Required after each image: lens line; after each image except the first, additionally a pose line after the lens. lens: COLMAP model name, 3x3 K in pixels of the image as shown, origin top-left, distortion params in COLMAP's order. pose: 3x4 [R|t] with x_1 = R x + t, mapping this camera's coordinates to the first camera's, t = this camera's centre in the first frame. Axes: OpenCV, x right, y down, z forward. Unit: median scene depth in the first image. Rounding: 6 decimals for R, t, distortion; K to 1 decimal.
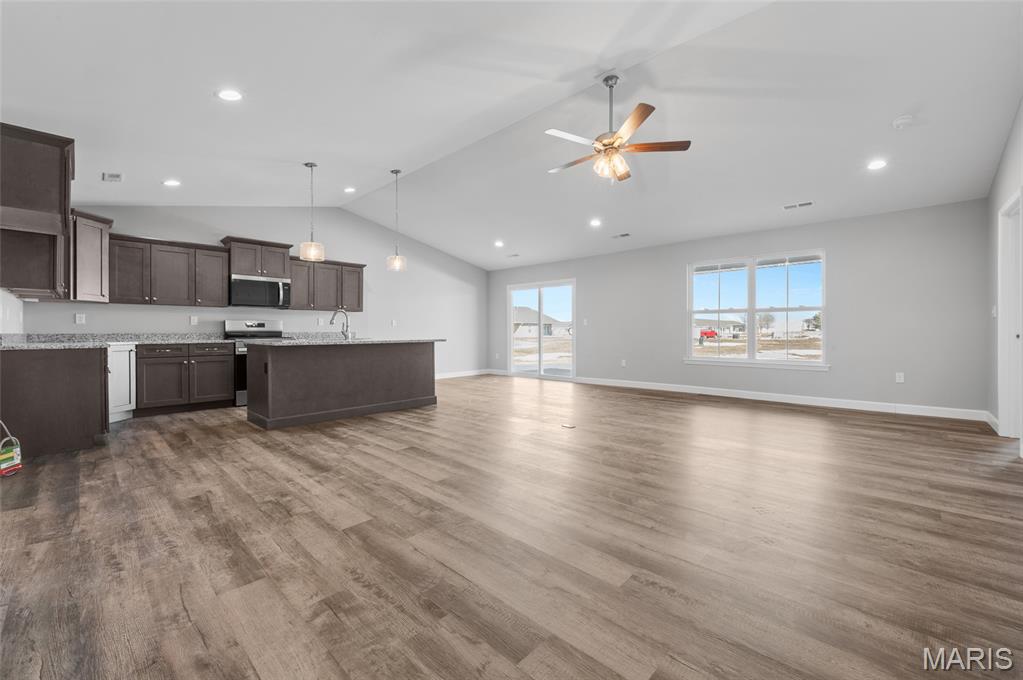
lens RADIAL K [[425.5, 0, 515.2], [0, 425.5, 332.4], [0, 0, 1]] dist [-0.011503, 0.001004]
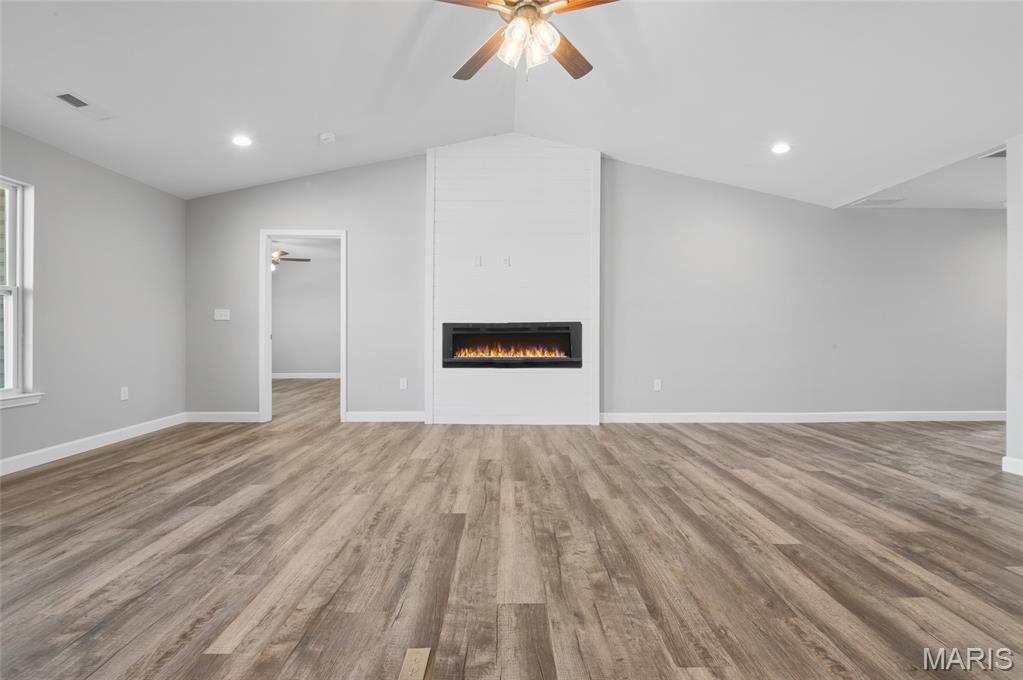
lens RADIAL K [[400.1, 0, 513.0], [0, 400.1, 327.0], [0, 0, 1]] dist [-0.004276, -0.001079]
pose [[-0.698356, 0.006890, 0.715717, -0.172886], [0.001053, 0.999962, -0.008599, -0.011308], [-0.715749, -0.005252, -0.698337, 1.690483]]
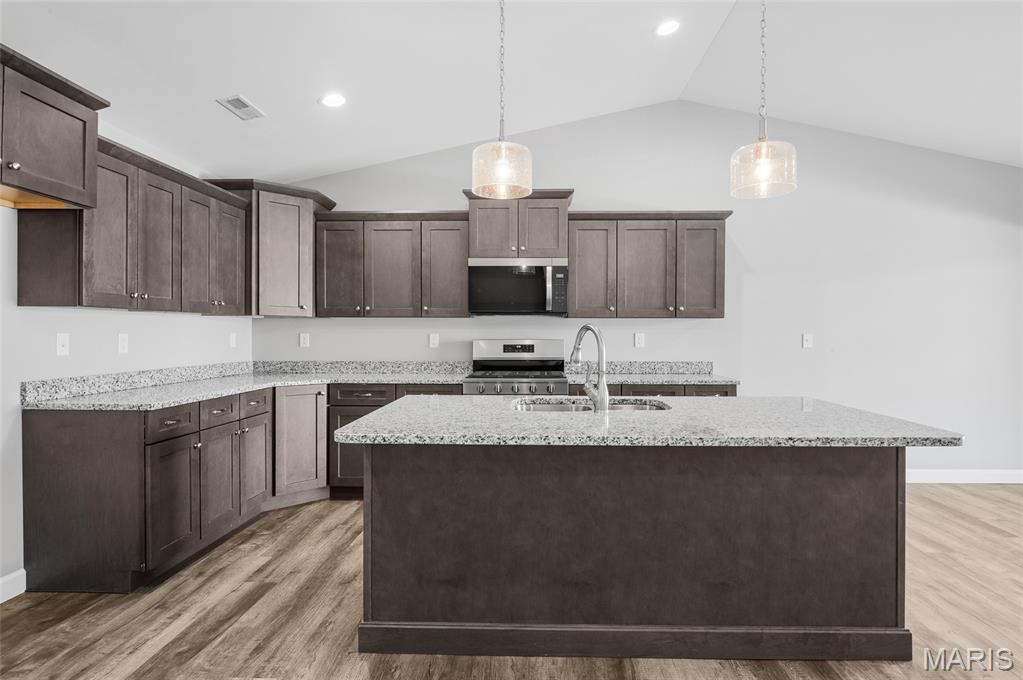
lens RADIAL K [[540.9, 0, 517.8], [0, 540.9, 339.8], [0, 0, 1]] dist [-0.004272, -0.002573]
pose [[0.663580, 0.014373, -0.747967, -0.187233], [-0.004249, 0.999872, 0.015444, -0.081140], [0.748093, -0.007070, 0.663556, 1.120682]]
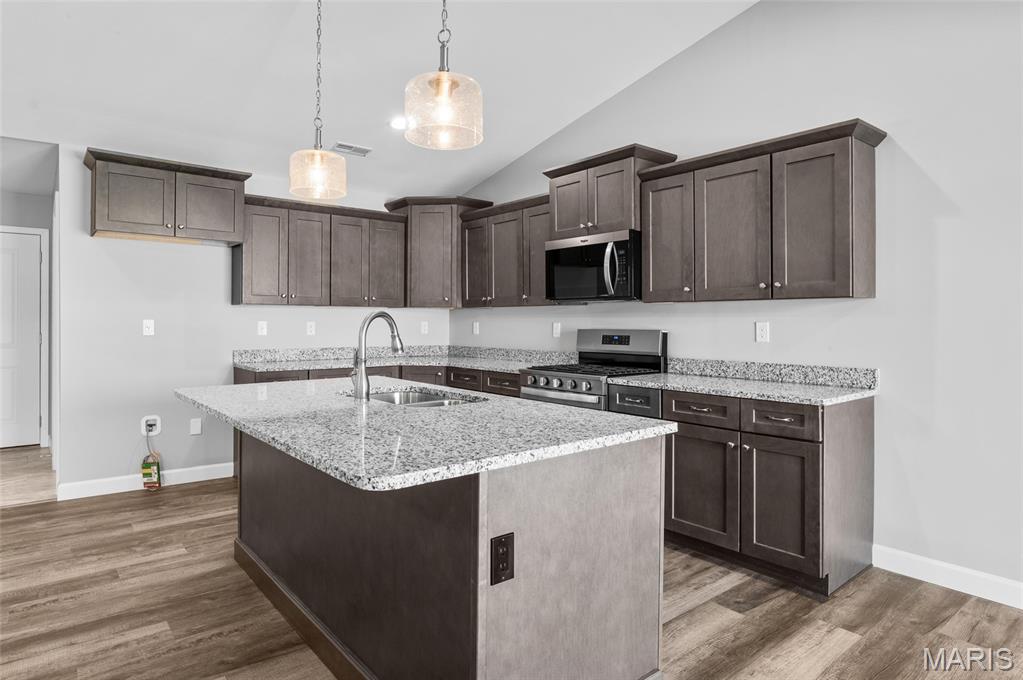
lens RADIAL K [[584.9, 0, 505.3], [0, 584.9, 323.9], [0, 0, 1]] dist [-0.001692, -0.000198]
pose [[-0.130628, 0.006631, -0.991409, 0.101484], [-0.002924, 0.999971, 0.007073, -0.080725], [0.991427, 0.003823, -0.130605, 2.026949]]
